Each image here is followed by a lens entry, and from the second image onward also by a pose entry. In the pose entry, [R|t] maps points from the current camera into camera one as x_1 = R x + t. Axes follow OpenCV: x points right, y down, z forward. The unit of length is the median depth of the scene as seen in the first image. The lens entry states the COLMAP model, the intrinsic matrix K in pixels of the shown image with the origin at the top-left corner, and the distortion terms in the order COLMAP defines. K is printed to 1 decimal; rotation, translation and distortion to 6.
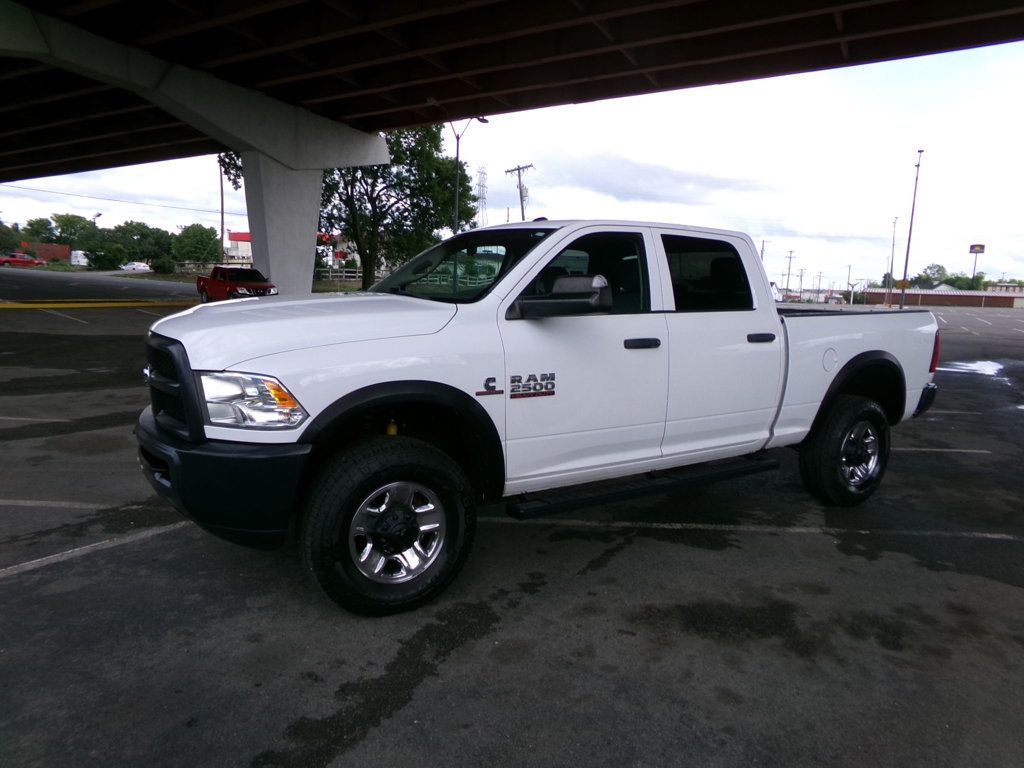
lens RADIAL K [[676.9, 0, 512.0], [0, 676.9, 384.0], [0, 0, 1]] dist [-0.033739, 0.050501]
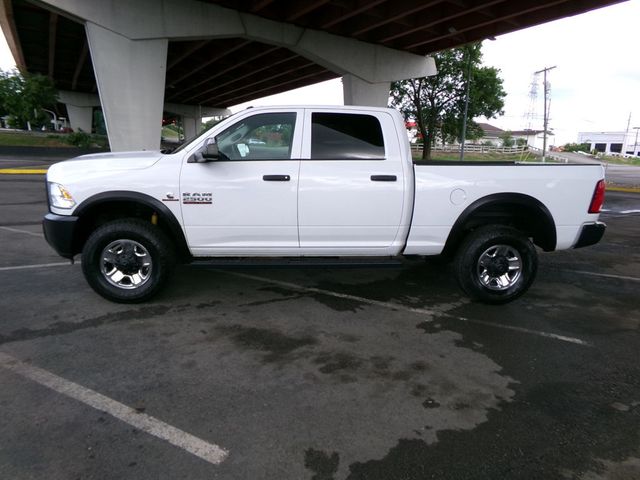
lens RADIAL K [[423.1, 0, 320.0], [0, 423.1, 240.0], [0, 0, 1]] dist [-0.033739, 0.050501]
pose [[0.888371, 0.086769, -0.450852, 0.631295], [-0.062446, 0.995689, 0.068581, 0.012321], [0.454859, -0.032771, 0.889960, 0.082148]]
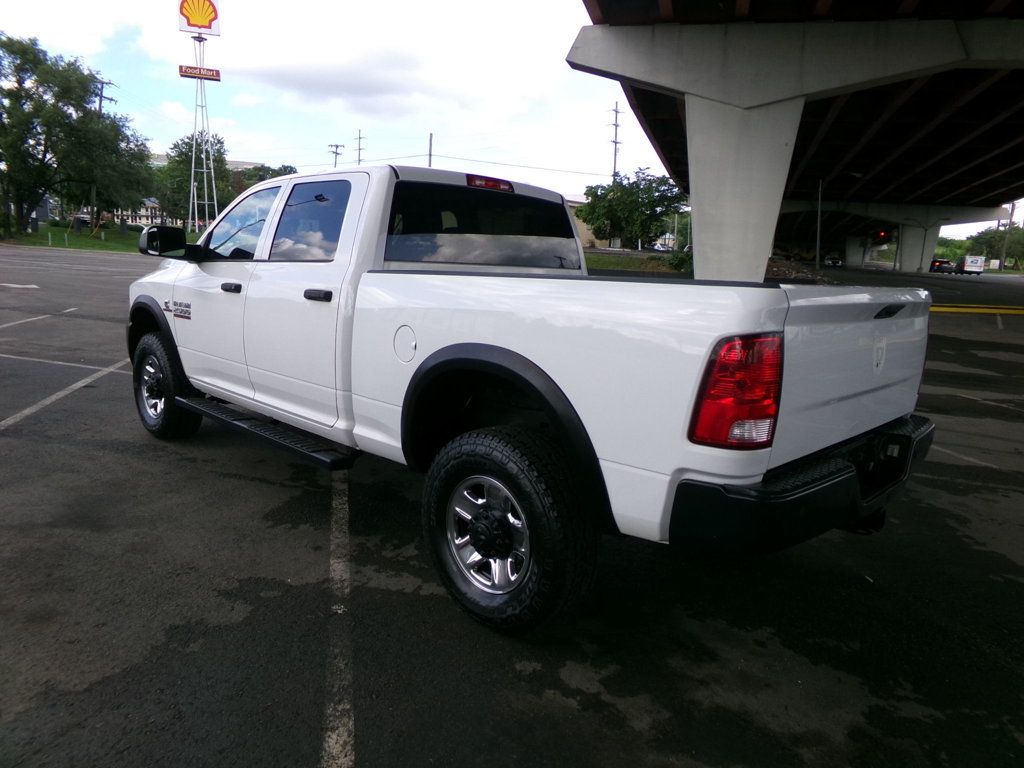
lens RADIAL K [[676.9, 0, 512.0], [0, 676.9, 384.0], [0, 0, 1]] dist [-0.033739, 0.050501]
pose [[0.236973, 0.151489, -0.959633, 1.132236], [-0.171022, 0.978847, 0.112290, -0.088362], [0.956345, 0.137509, 0.257868, 0.955588]]
